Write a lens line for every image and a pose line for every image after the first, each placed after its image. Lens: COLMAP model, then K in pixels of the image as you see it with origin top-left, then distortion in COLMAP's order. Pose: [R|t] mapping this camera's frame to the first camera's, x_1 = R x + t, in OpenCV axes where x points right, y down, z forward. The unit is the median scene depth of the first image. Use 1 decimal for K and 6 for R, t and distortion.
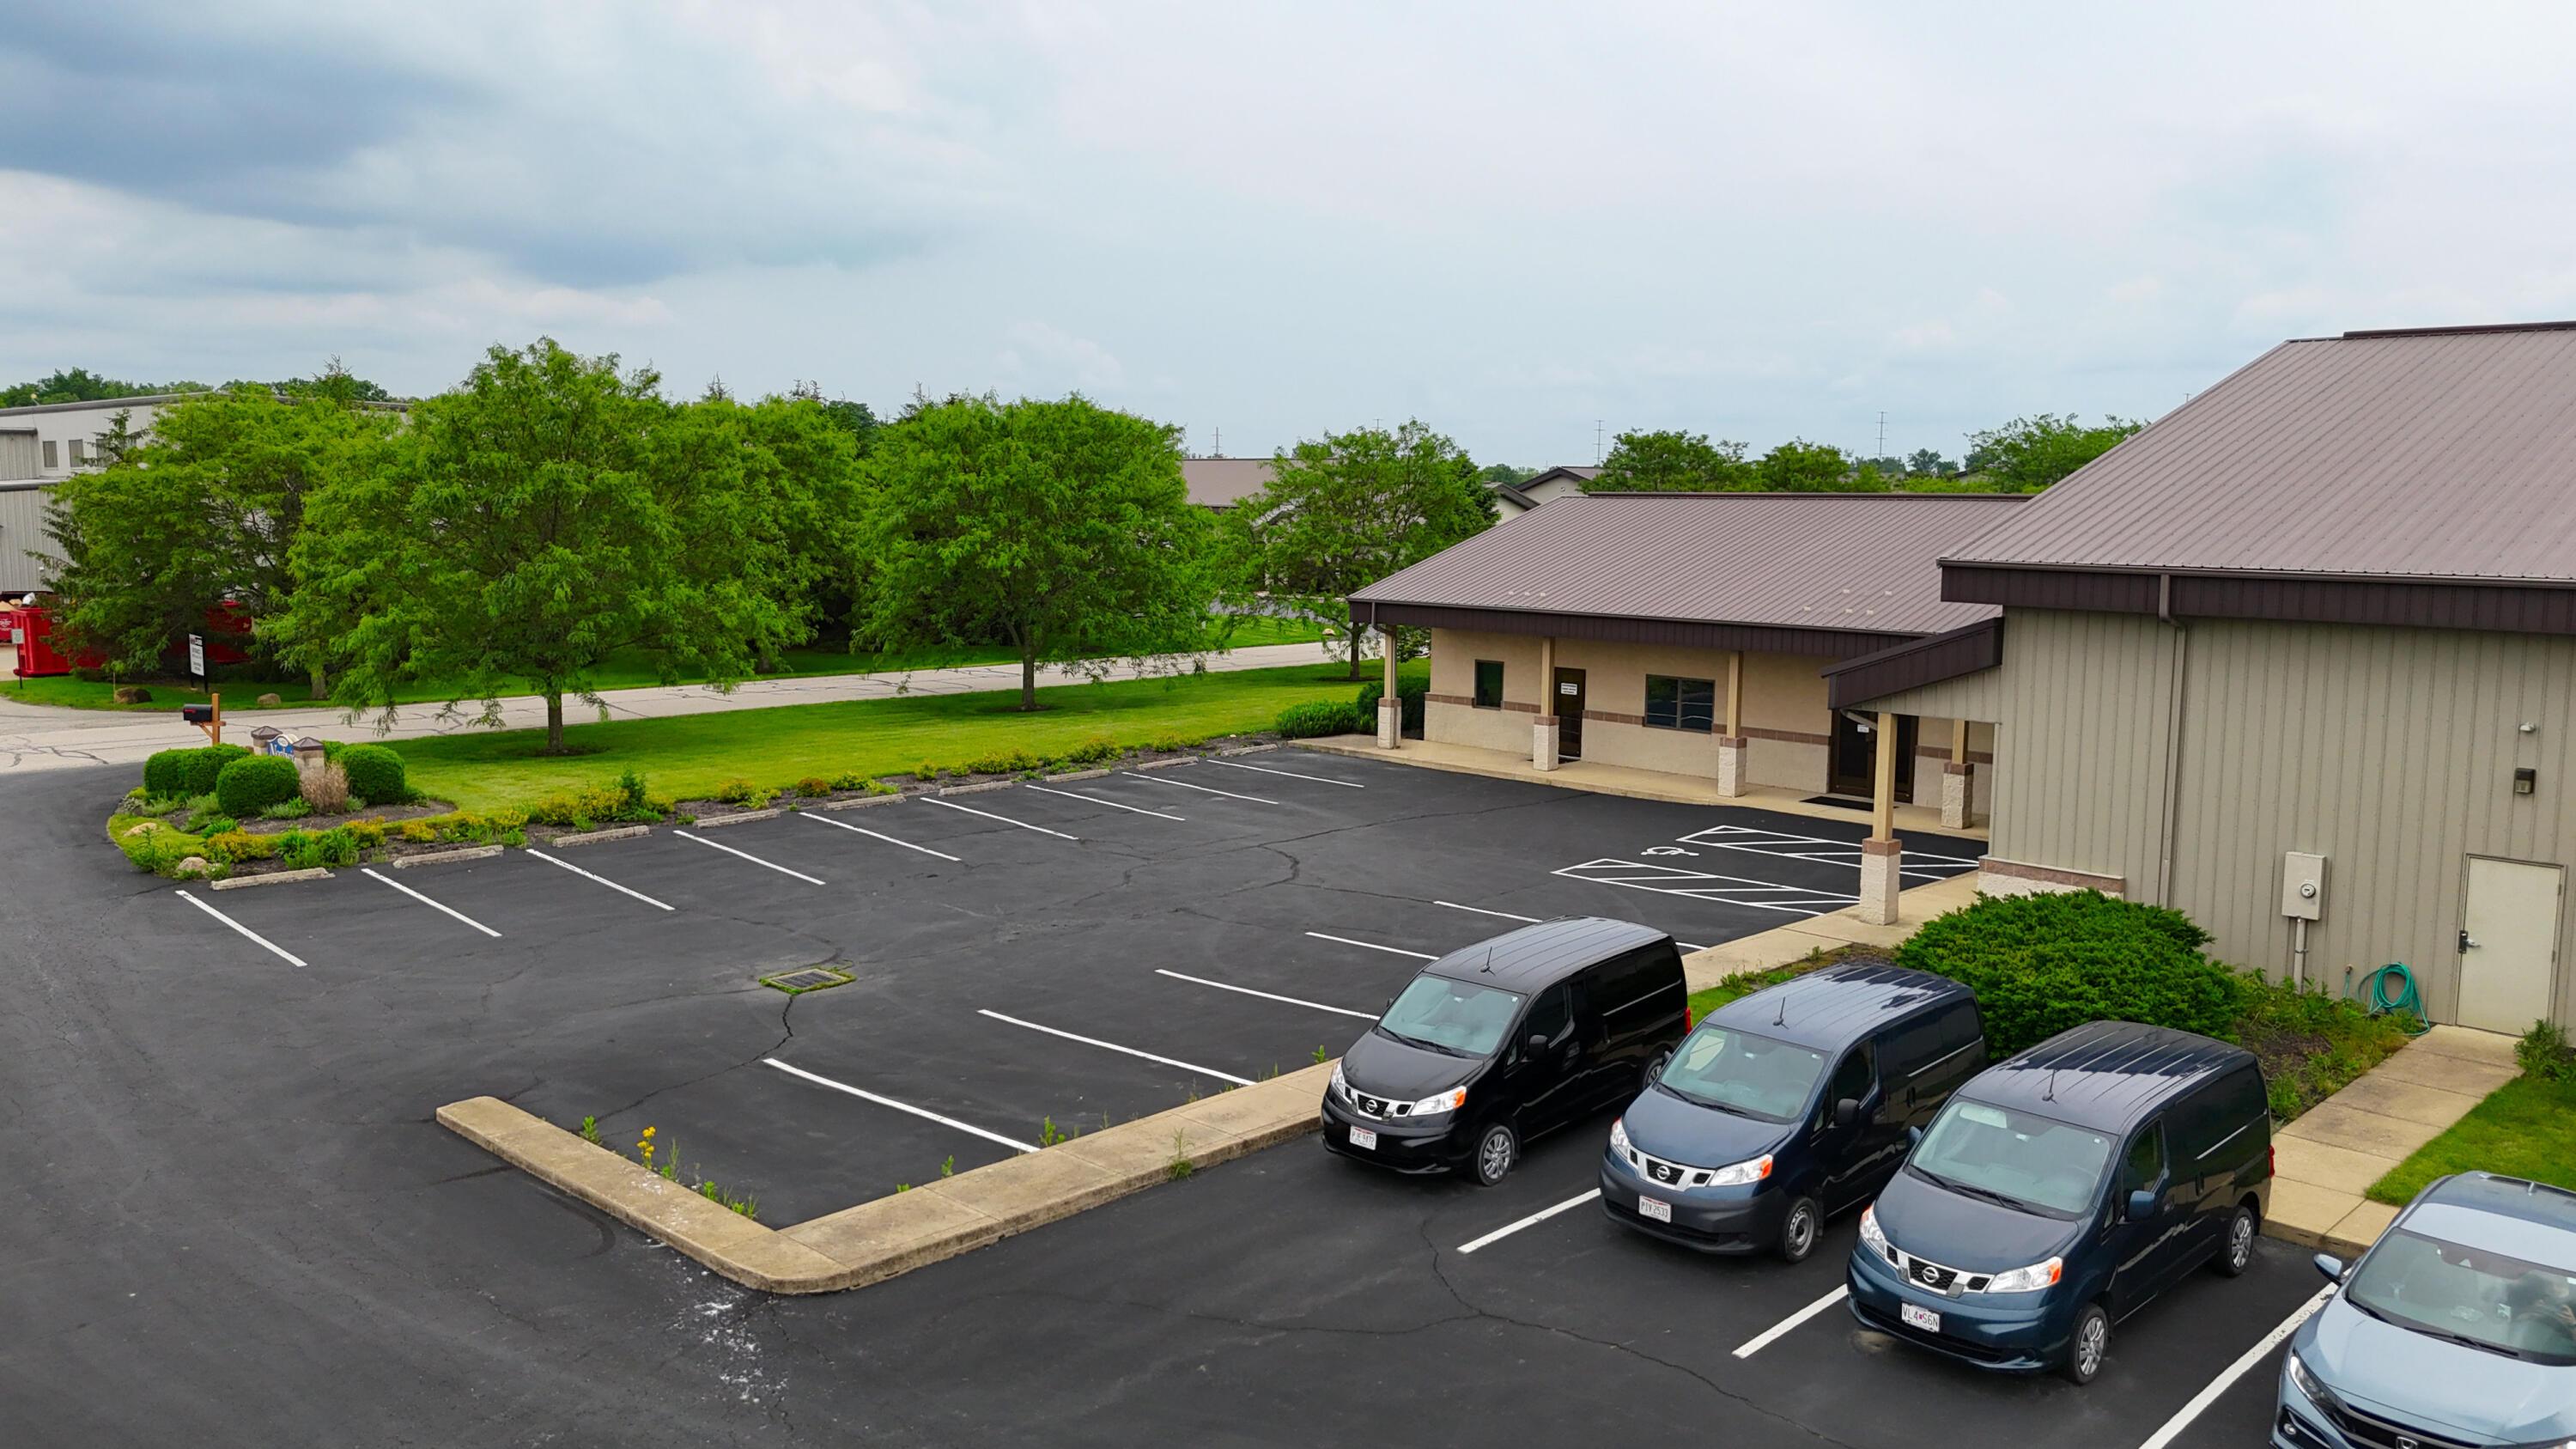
lens RADIAL K [[1898.8, 0, 1288.0], [0, 1898.8, 724.5], [0, 0, 1]] dist [0.088243, -0.097966]
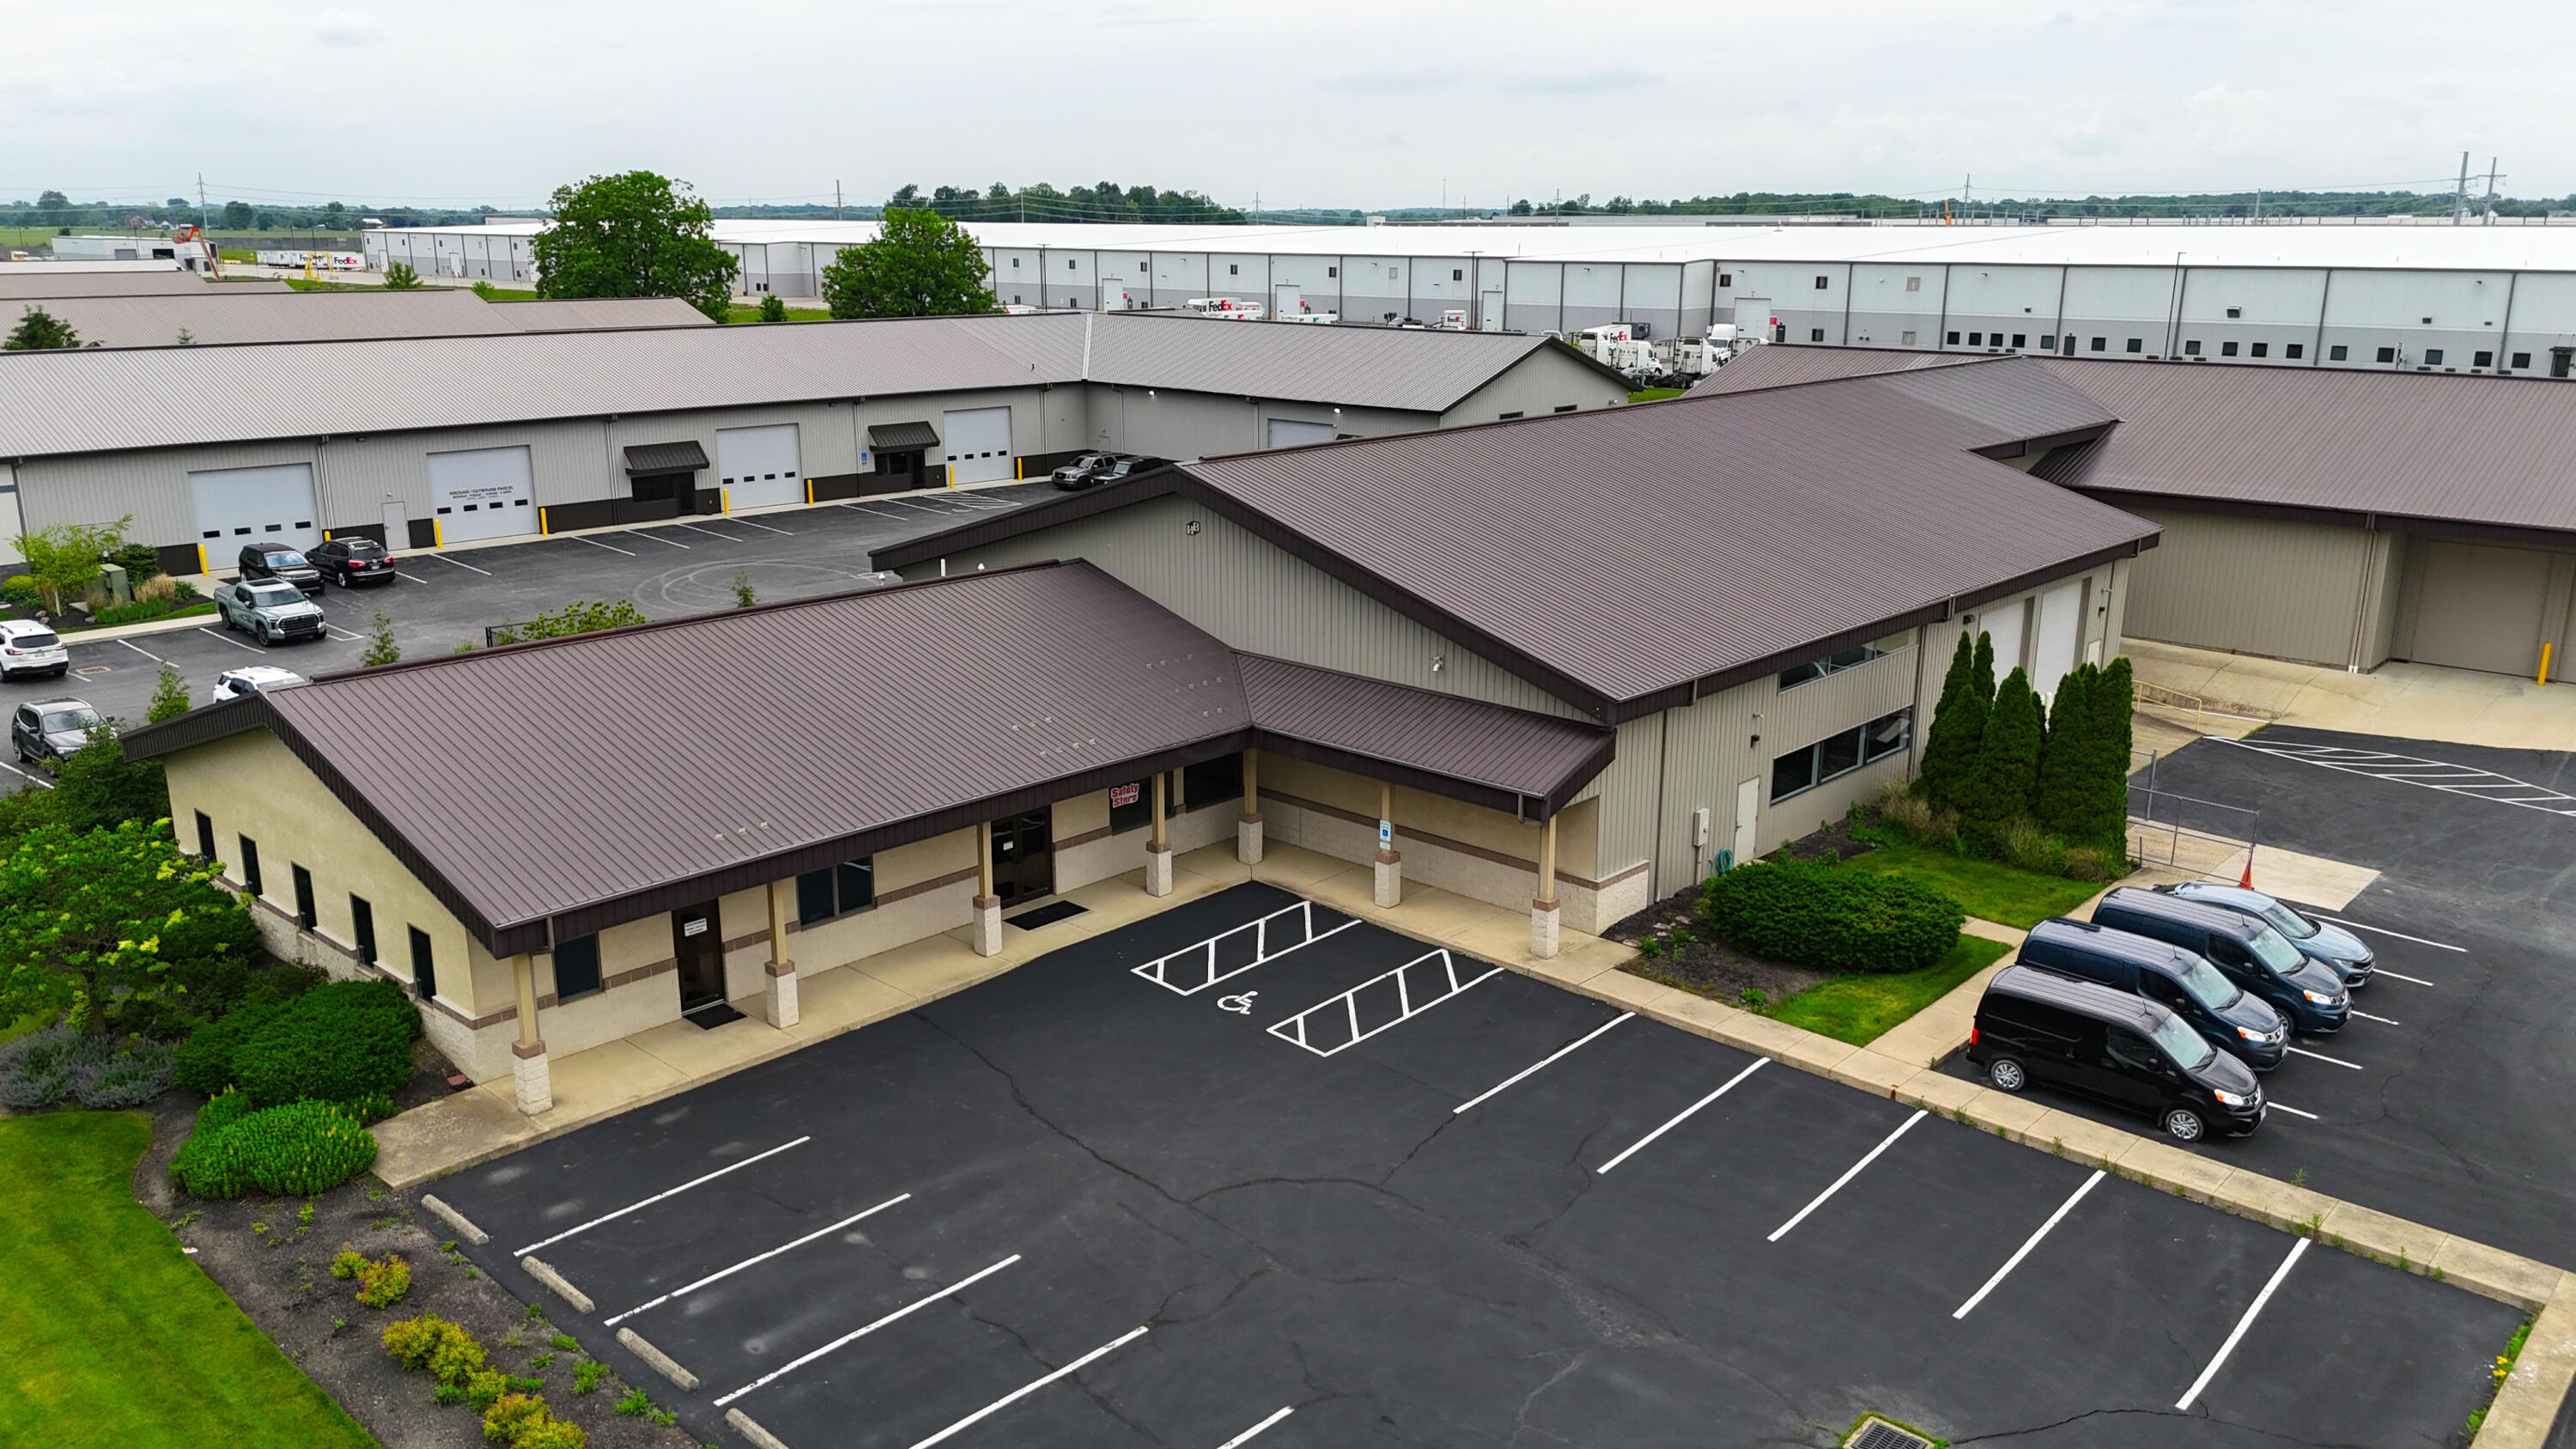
lens RADIAL K [[1898.8, 0, 1288.0], [0, 1898.8, 724.5], [0, 0, 1]] dist [0.088243, -0.097966]
pose [[-0.039427, -0.265179, 0.963393, -0.789231], [0.121669, 0.955694, 0.268039, -0.365454], [-0.991787, 0.127783, -0.005416, 0.943333]]
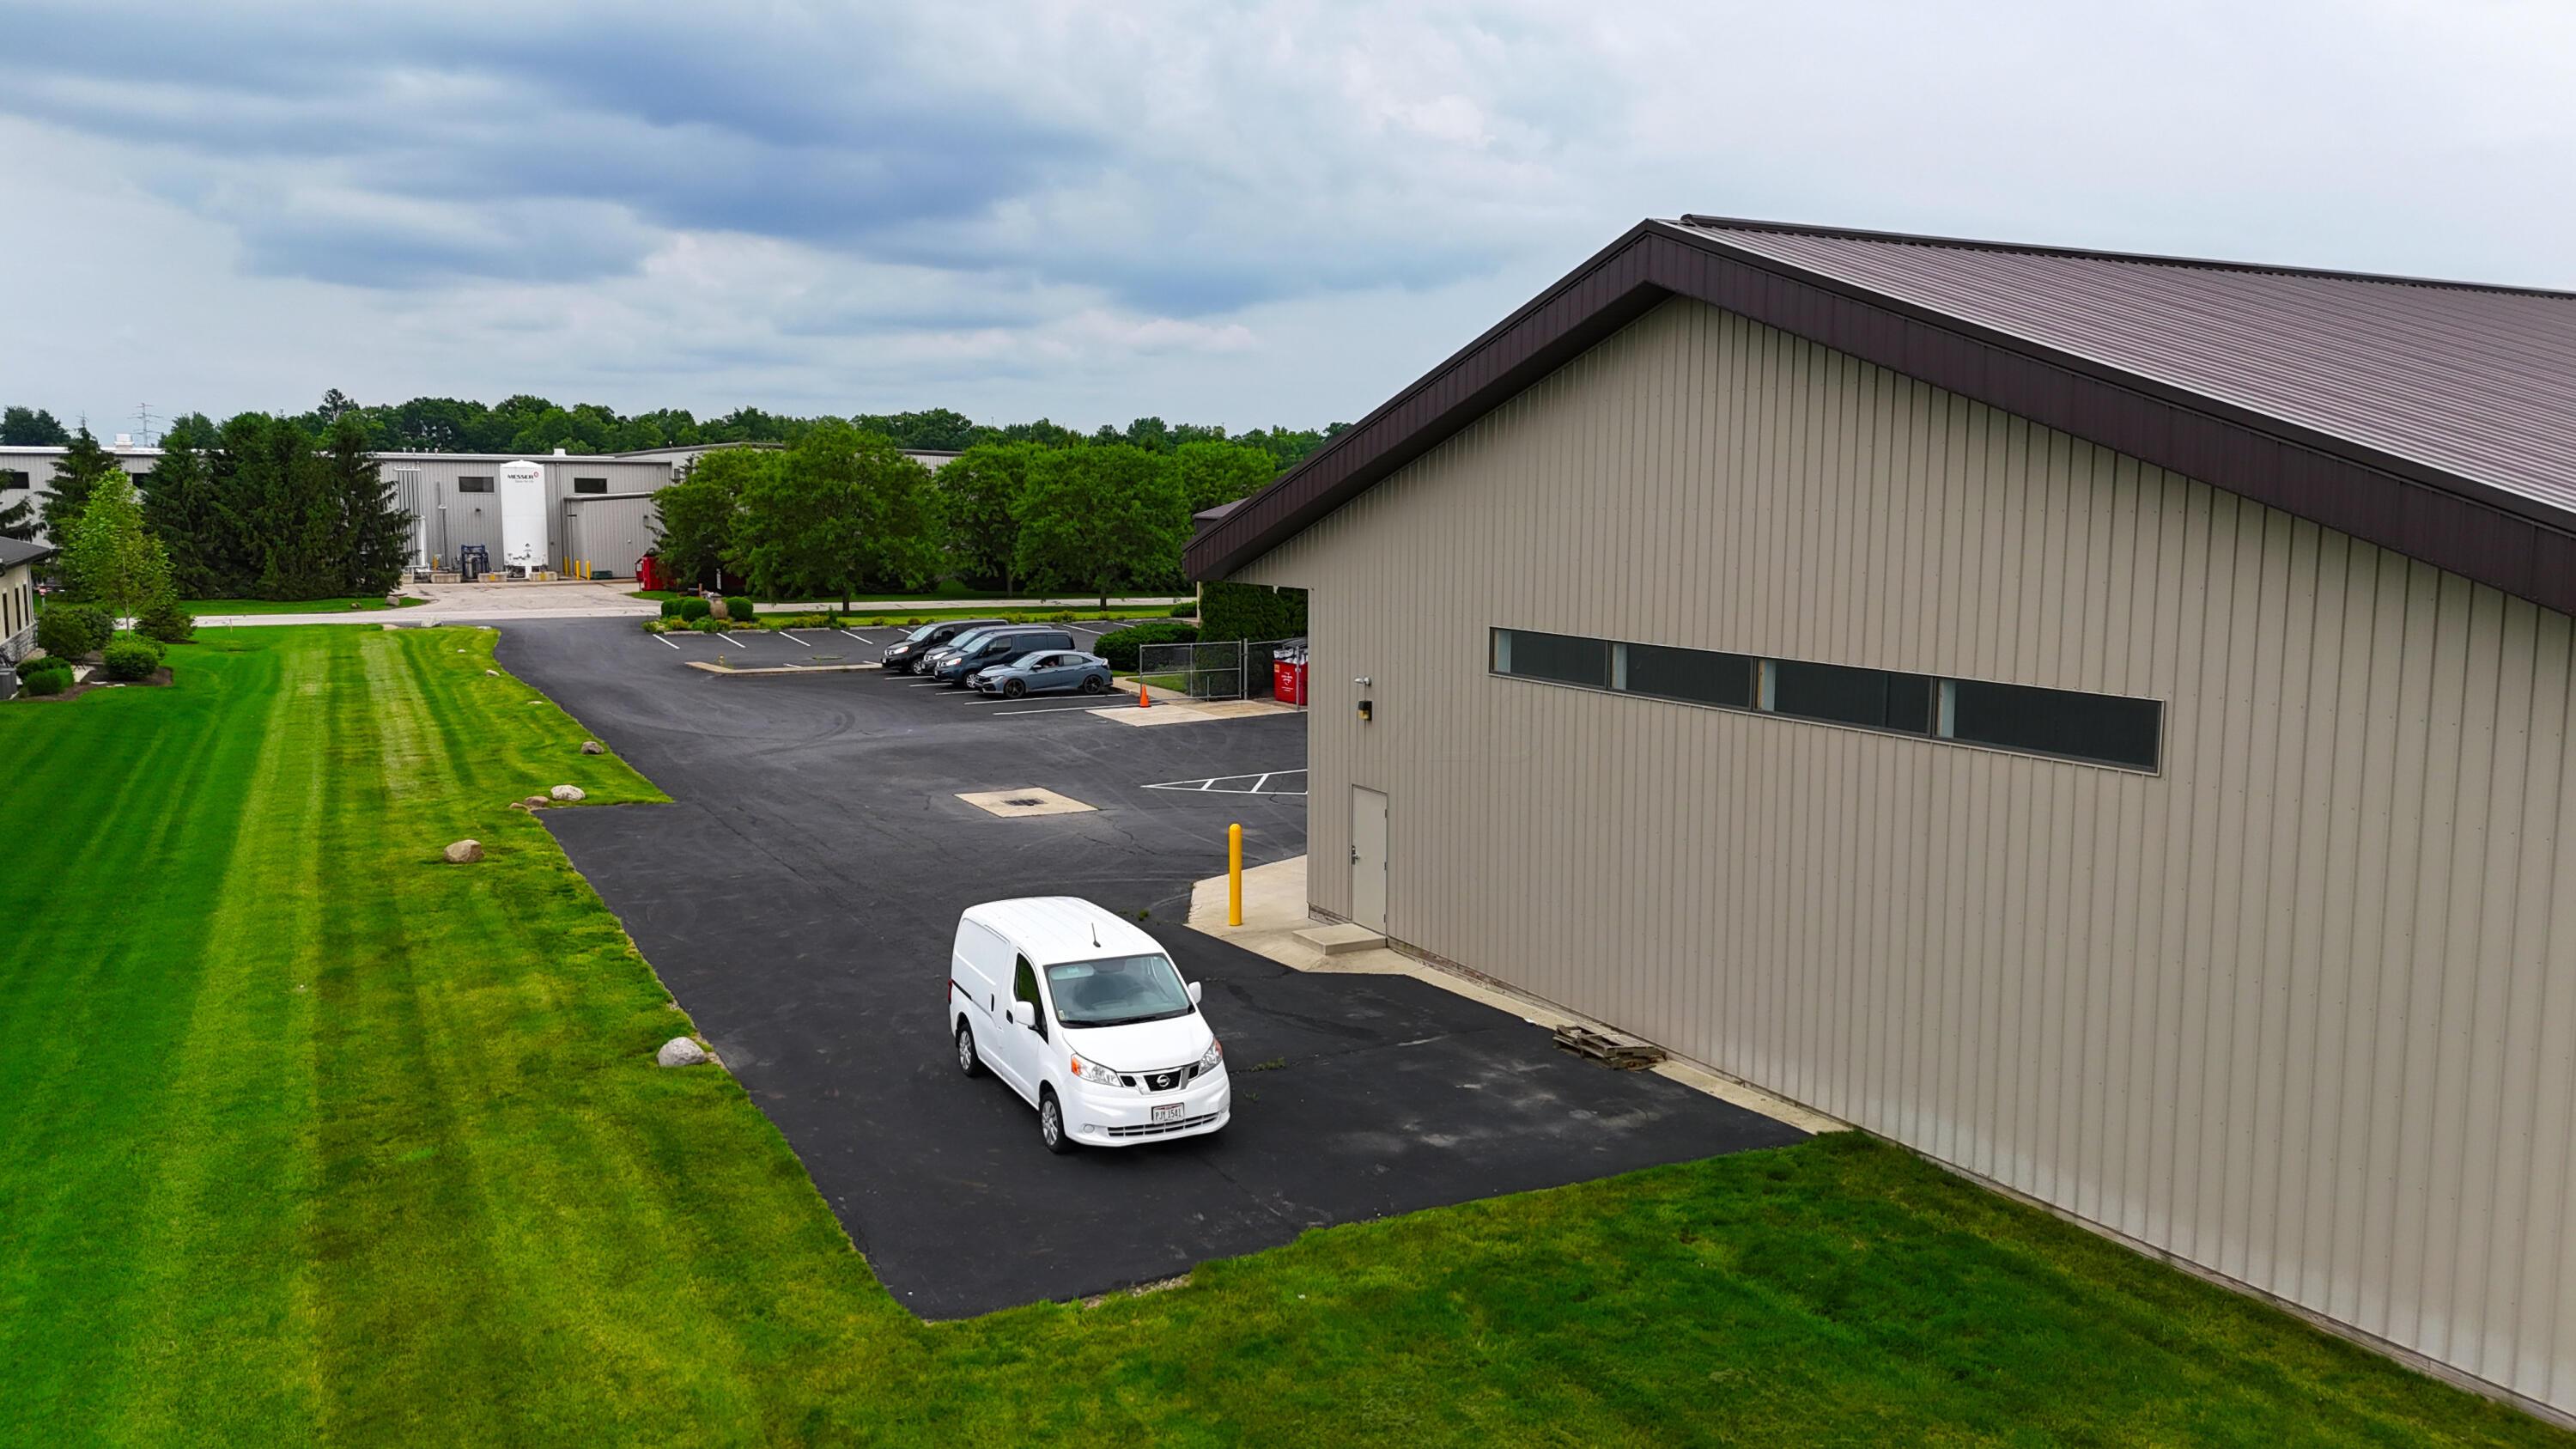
lens RADIAL K [[1898.8, 0, 1288.0], [0, 1898.8, 724.5], [0, 0, 1]] dist [0.088243, -0.097966]
pose [[0.957660, 0.033668, -0.285925, 0.757311], [-0.035548, 0.999367, -0.001385, 0.129292], [0.285697, 0.011490, 0.958251, -0.956361]]
